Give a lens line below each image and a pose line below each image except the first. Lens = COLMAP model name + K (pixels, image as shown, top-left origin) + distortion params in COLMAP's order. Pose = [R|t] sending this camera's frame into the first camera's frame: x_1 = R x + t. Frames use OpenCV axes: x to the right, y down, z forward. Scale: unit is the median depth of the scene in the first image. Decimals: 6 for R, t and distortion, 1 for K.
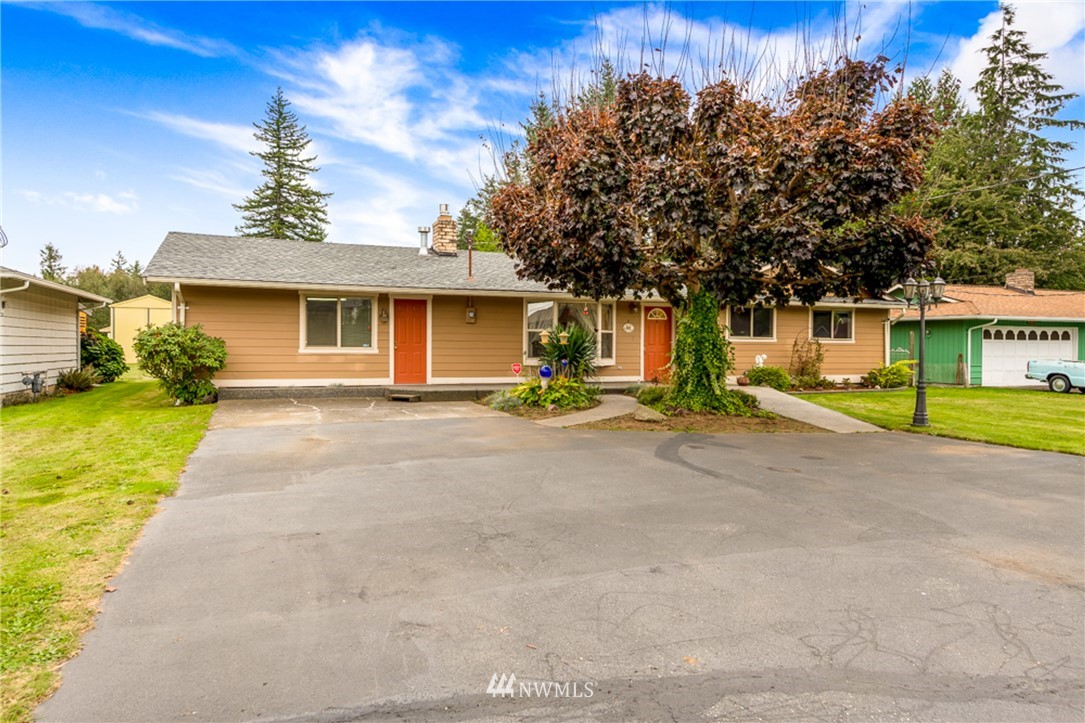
lens RADIAL K [[729.3, 0, 543.0], [0, 729.3, 358.8], [0, 0, 1]] dist [0.029799, -0.022282]
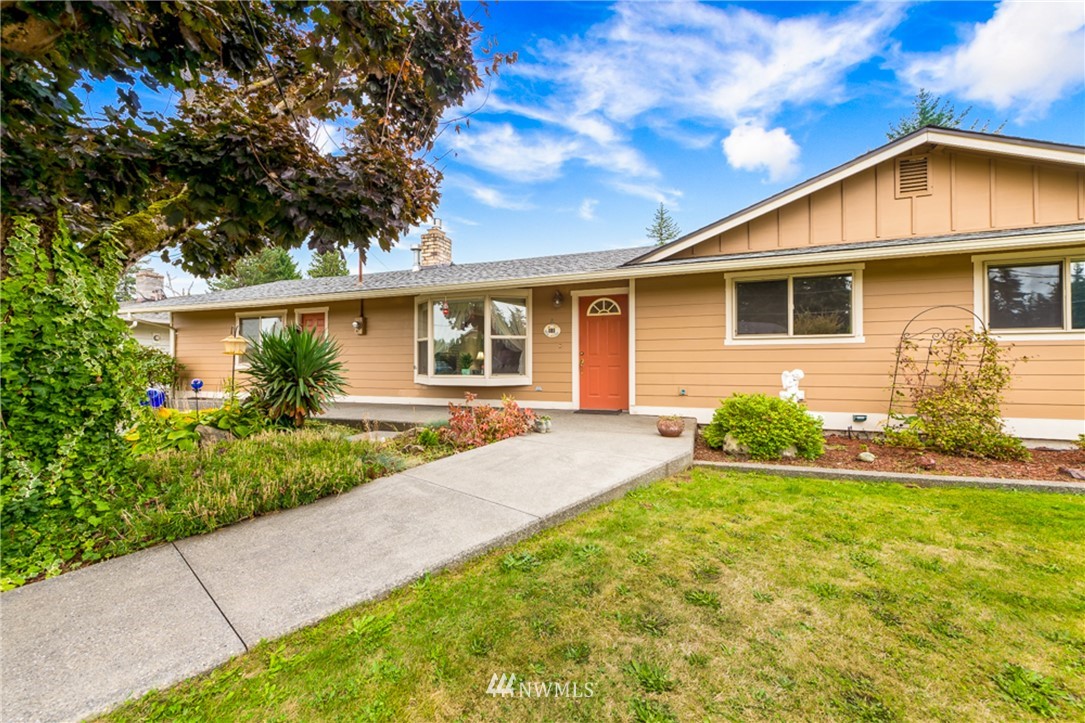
lens RADIAL K [[429.5, 0, 541.7], [0, 429.5, 362.9], [0, 0, 1]] dist [-0.000504, -0.000030]
pose [[0.741296, -0.010454, -0.671097, 0.370161], [-0.003210, 0.999812, -0.019121, -0.004070], [0.671170, 0.016328, 0.741123, 0.675103]]
